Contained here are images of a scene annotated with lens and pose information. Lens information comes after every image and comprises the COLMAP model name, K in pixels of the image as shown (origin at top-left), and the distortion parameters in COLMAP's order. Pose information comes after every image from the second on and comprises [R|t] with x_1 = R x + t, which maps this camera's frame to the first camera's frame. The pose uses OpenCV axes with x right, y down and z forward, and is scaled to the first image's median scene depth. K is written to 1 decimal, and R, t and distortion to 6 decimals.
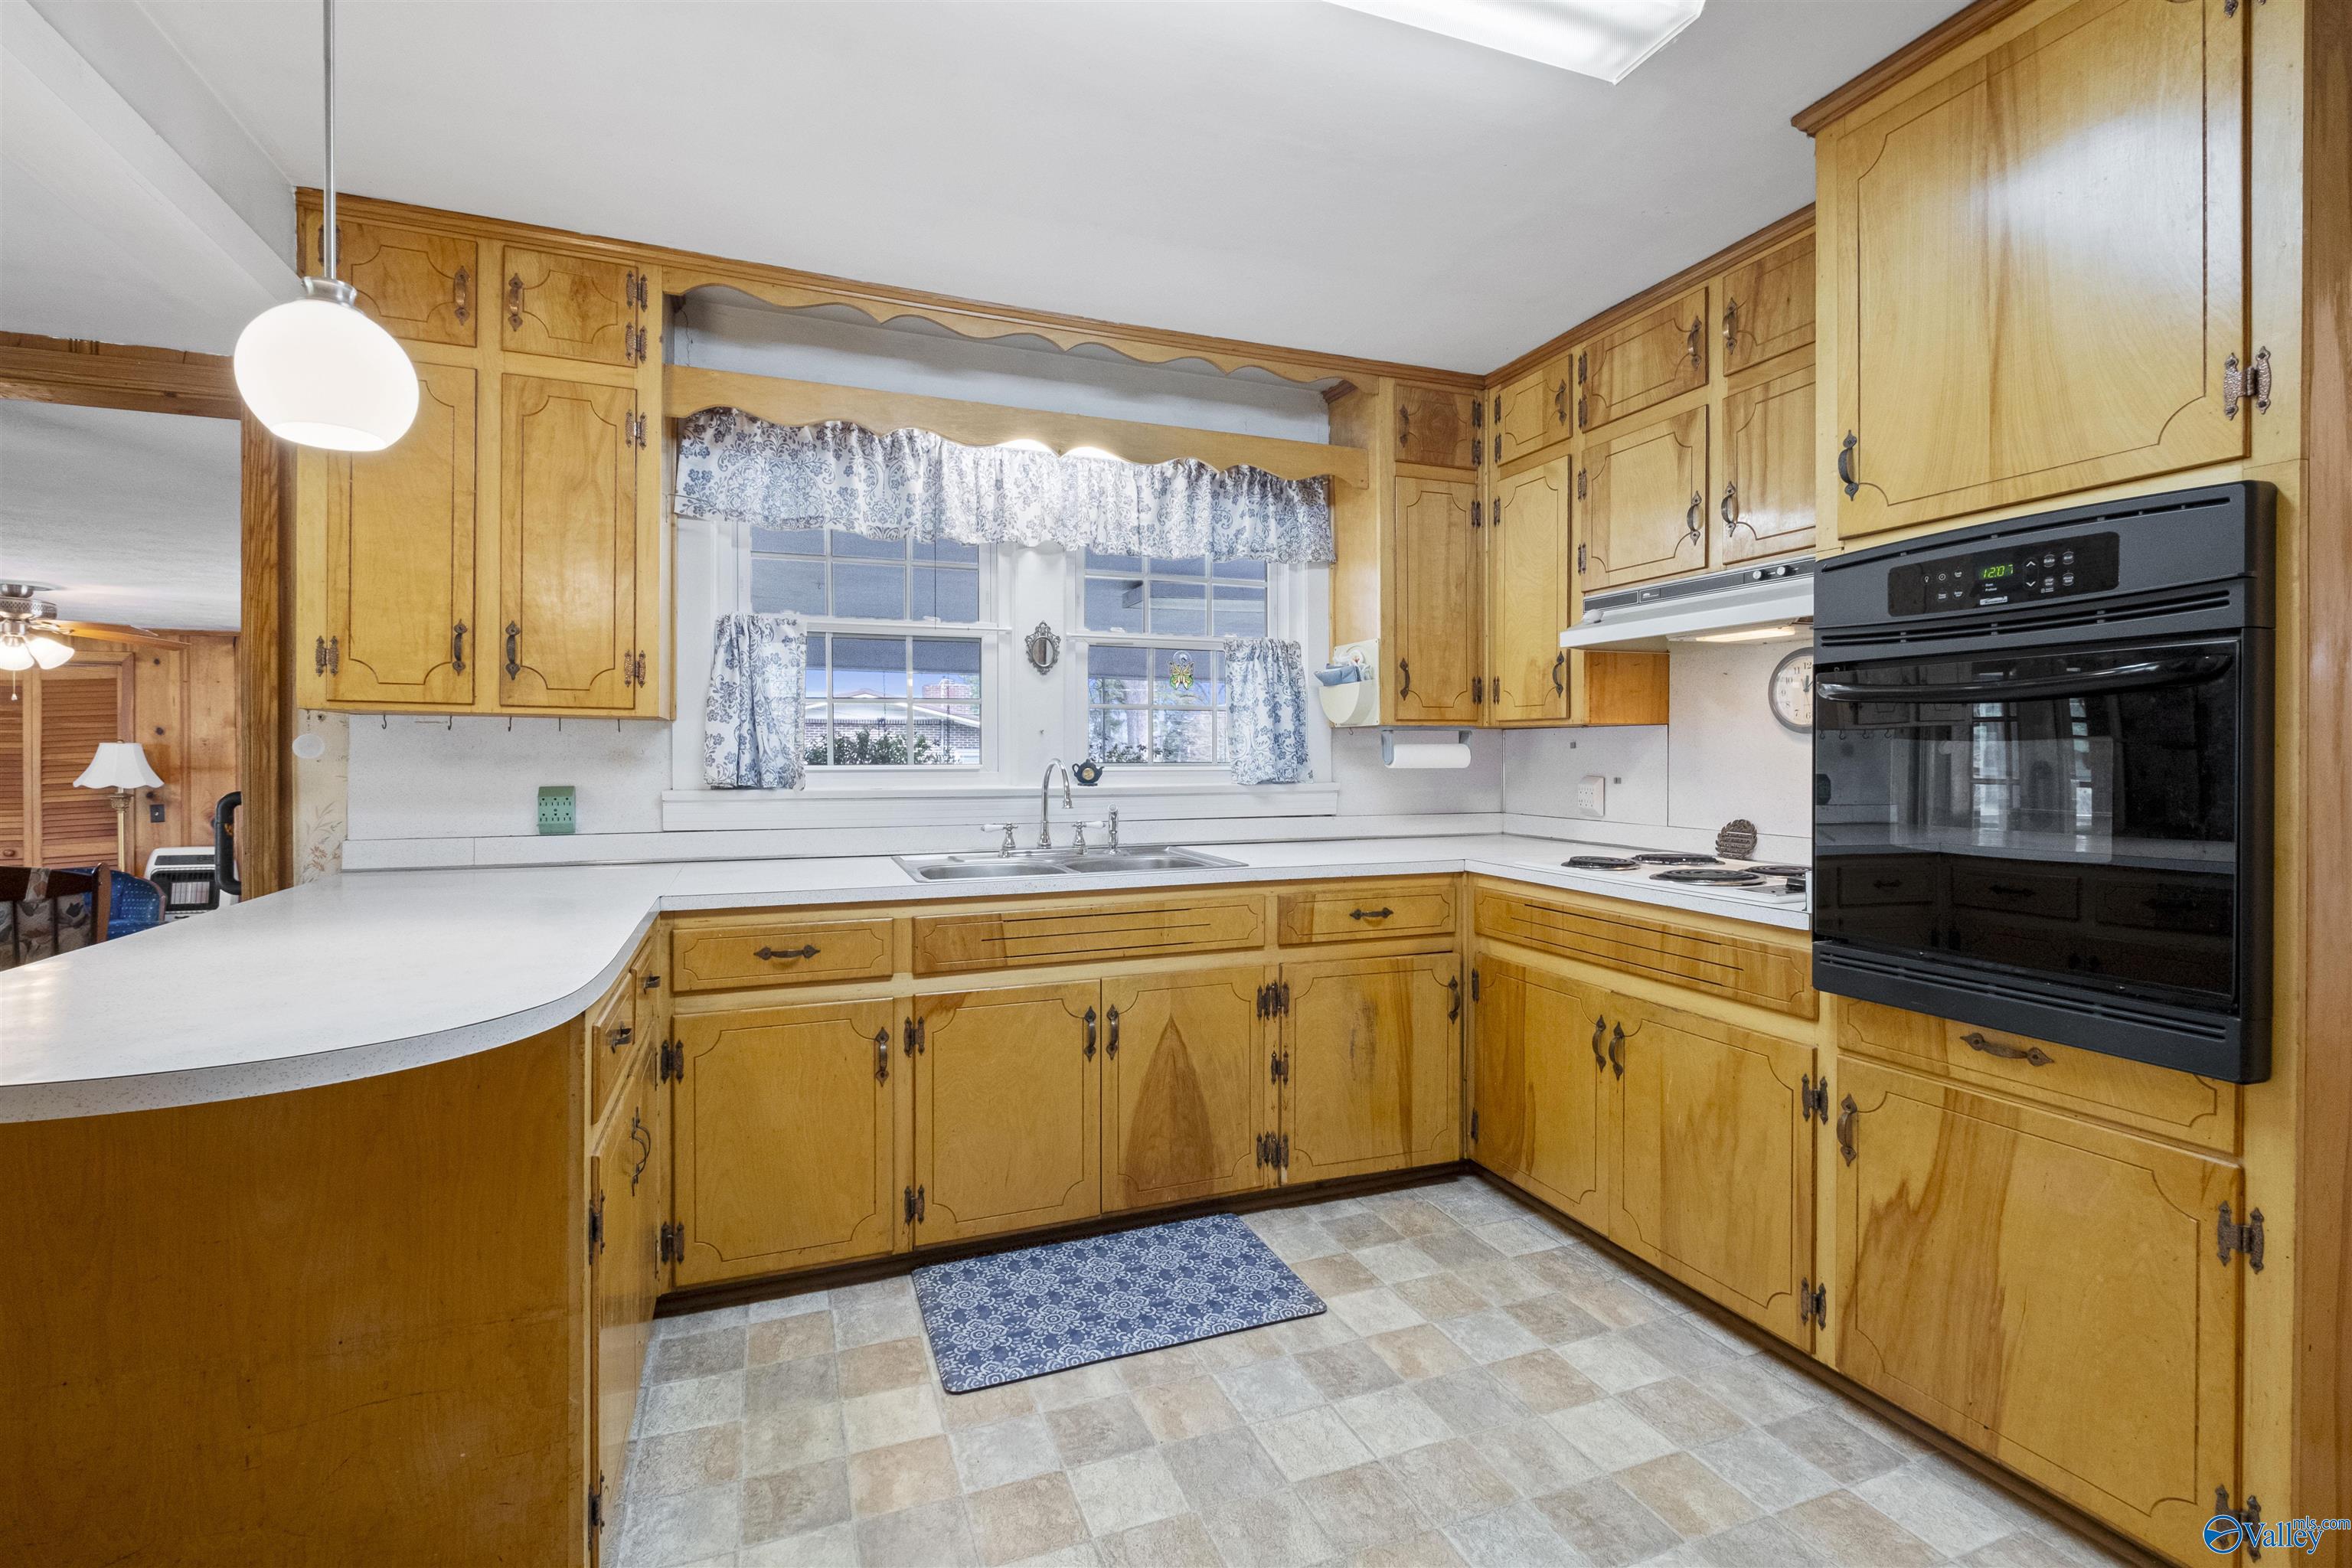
lens RADIAL K [[1028.2, 0, 1174.9], [0, 1028.2, 766.1], [0, 0, 1]] dist [0.000694, -0.001943]
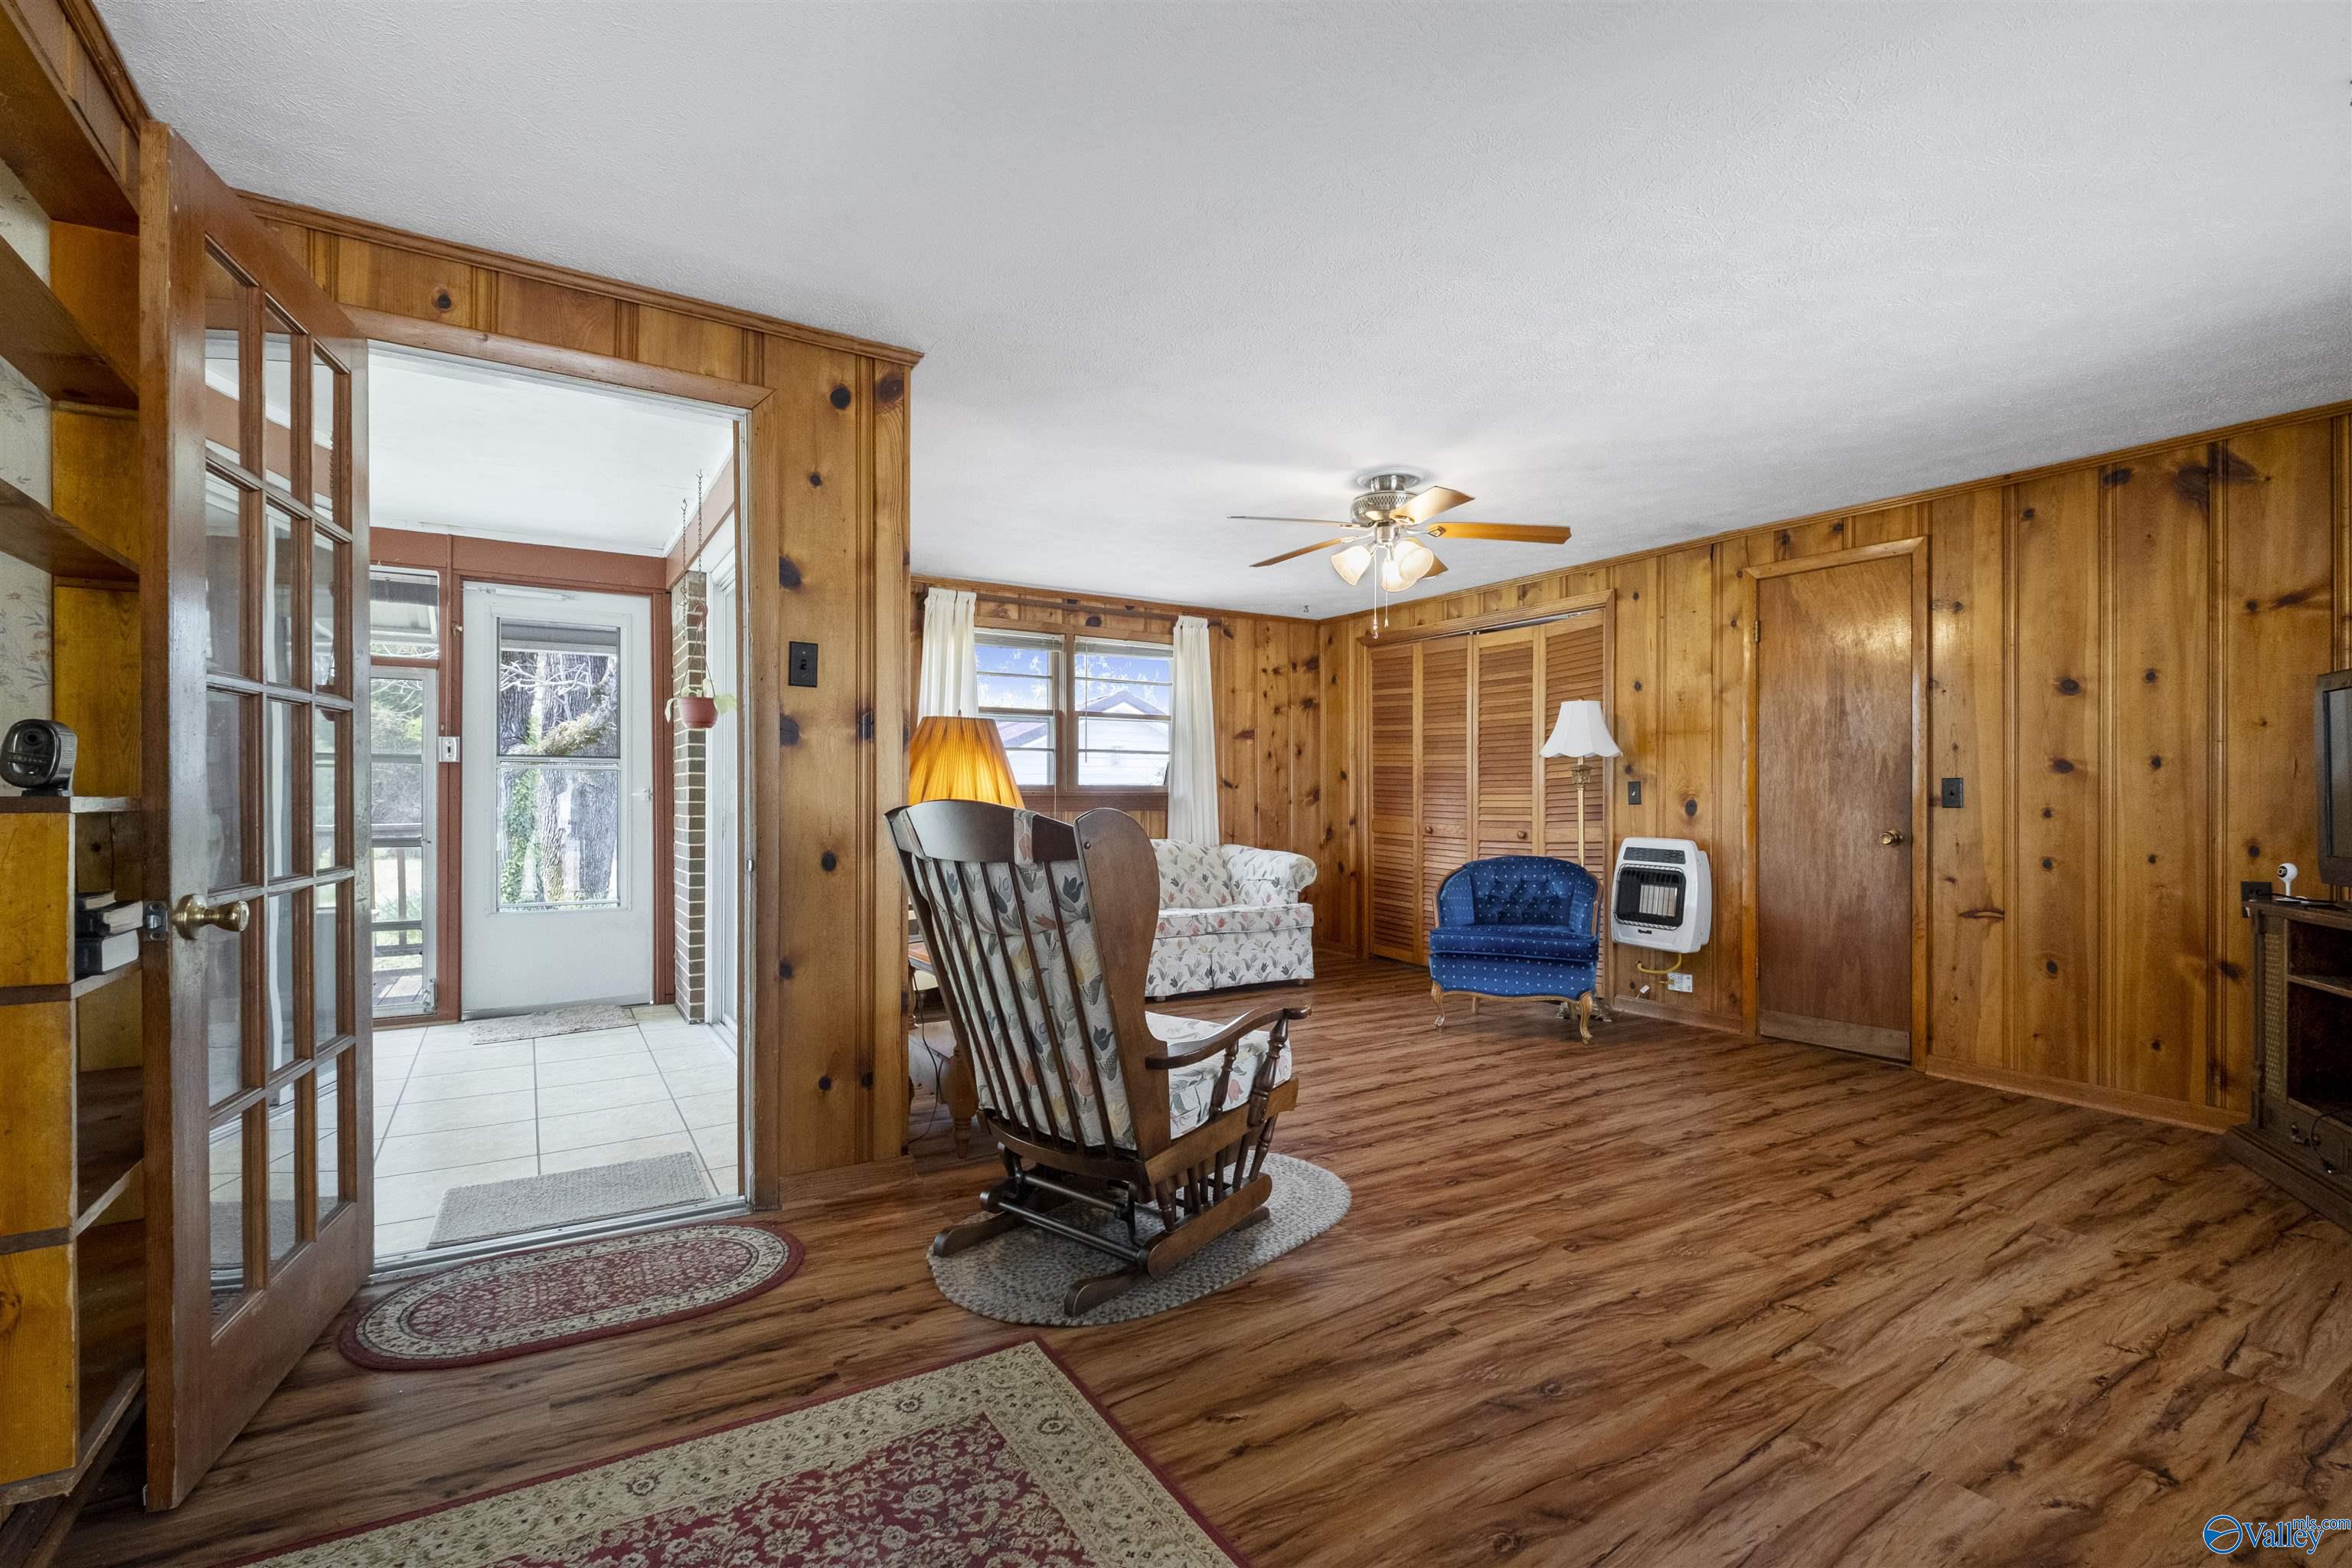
lens RADIAL K [[1068.5, 0, 1178.2], [0, 1068.5, 789.5], [0, 0, 1]] dist [0.001153, -0.005923]
pose [[0.177749, 0.002484, -0.984073, -0.653751], [-0.008170, 0.999966, 0.001049, 0.112735], [0.984042, 0.007854, 0.177764, 1.293455]]
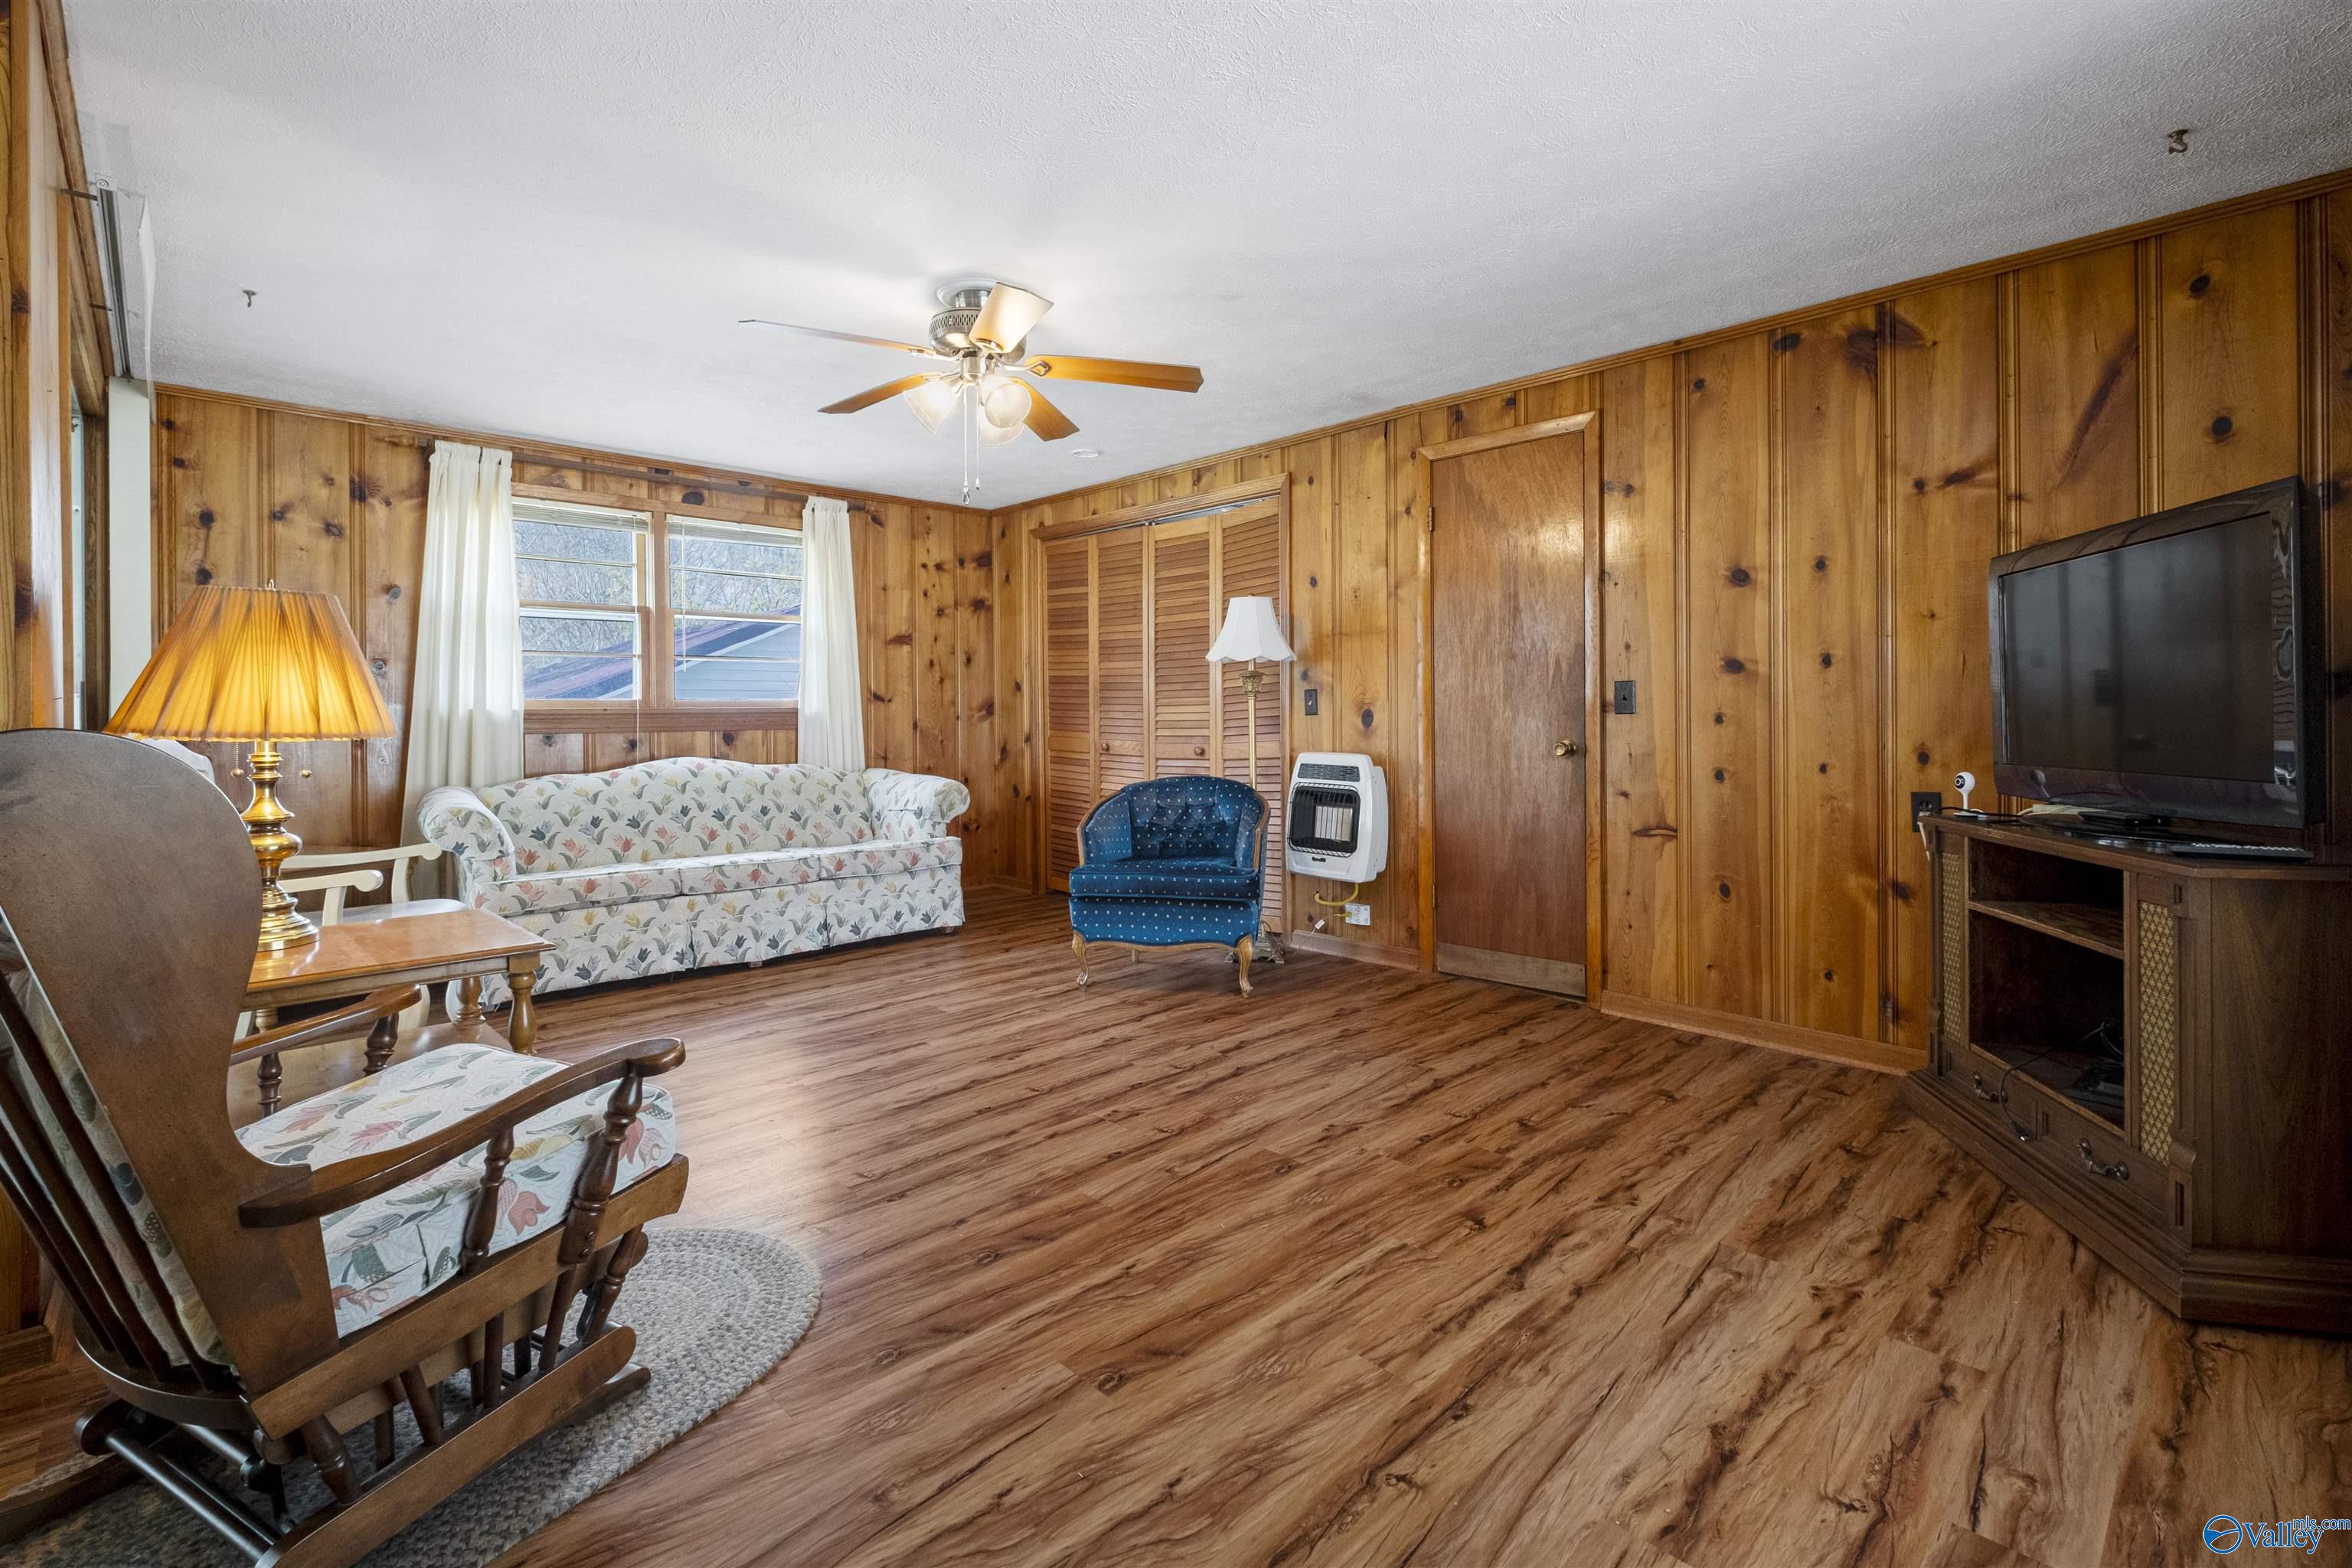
lens RADIAL K [[1047.7, 0, 1179.6], [0, 1047.7, 712.5], [0, 0, 1]] dist [0.001045, -0.000745]
pose [[0.387263, 0.004742, -0.921957, -0.945503], [0.001040, 0.999984, 0.005580, 0.121449], [0.921969, -0.003119, 0.387252, 1.611199]]
